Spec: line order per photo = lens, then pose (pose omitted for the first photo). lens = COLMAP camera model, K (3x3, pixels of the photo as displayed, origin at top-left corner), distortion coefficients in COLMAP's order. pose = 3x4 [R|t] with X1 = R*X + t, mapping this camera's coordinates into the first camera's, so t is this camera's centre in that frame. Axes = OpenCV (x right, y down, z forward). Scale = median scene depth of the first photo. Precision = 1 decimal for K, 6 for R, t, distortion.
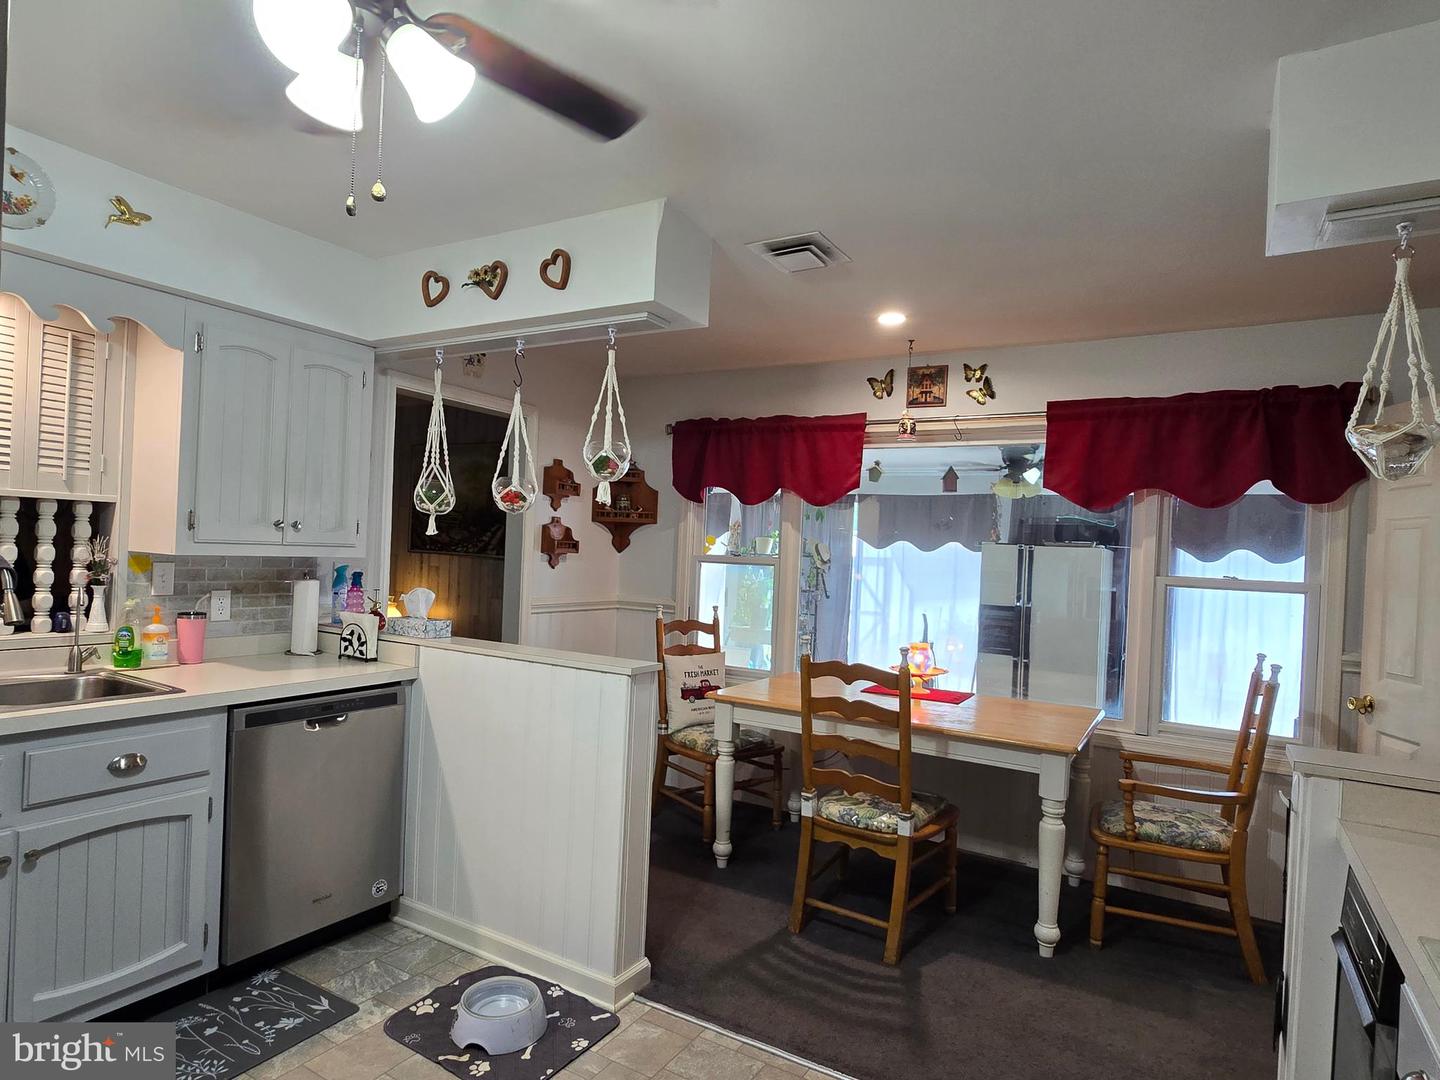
lens RADIAL K [[595.0, 0, 721.0], [0, 595.0, 549.9], [0, 0, 1]] dist [-0.001267, 0.000311]
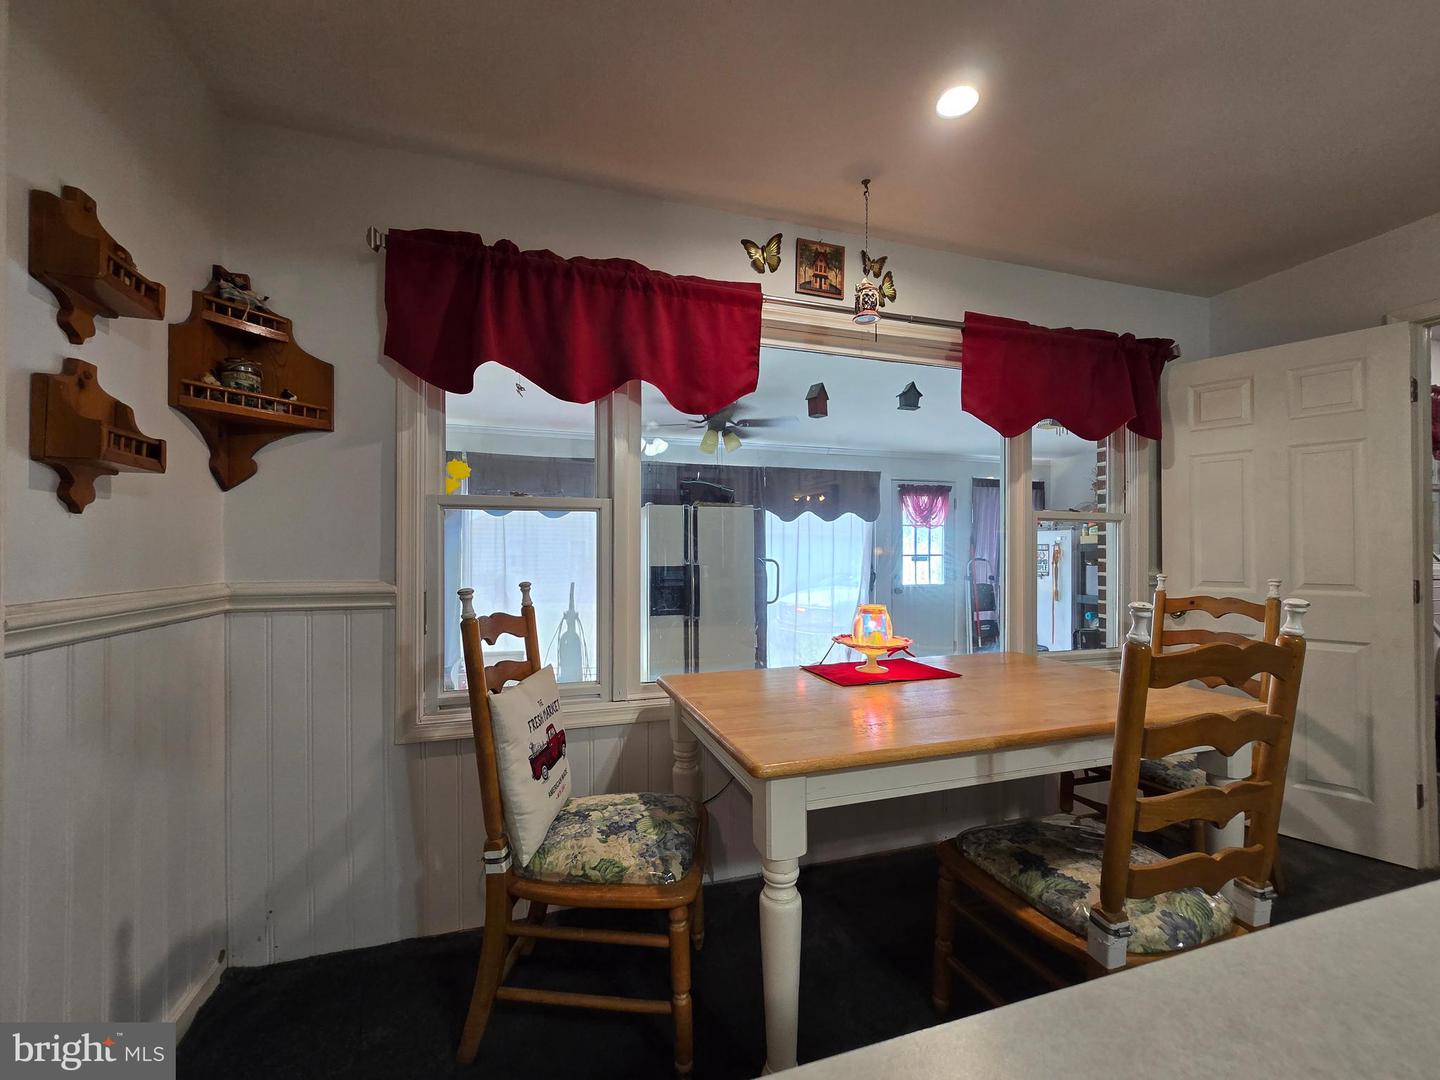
lens RADIAL K [[569.2, 0, 720.0], [0, 569.2, 540.0], [0, 0, 1]] dist [0.001545, 0.000221]
pose [[0.730307, -0.033362, 0.682304, -0.234599], [0.015555, 0.999360, 0.032215, 0.041748], [-0.682942, -0.012914, 0.730358, 0.507991]]
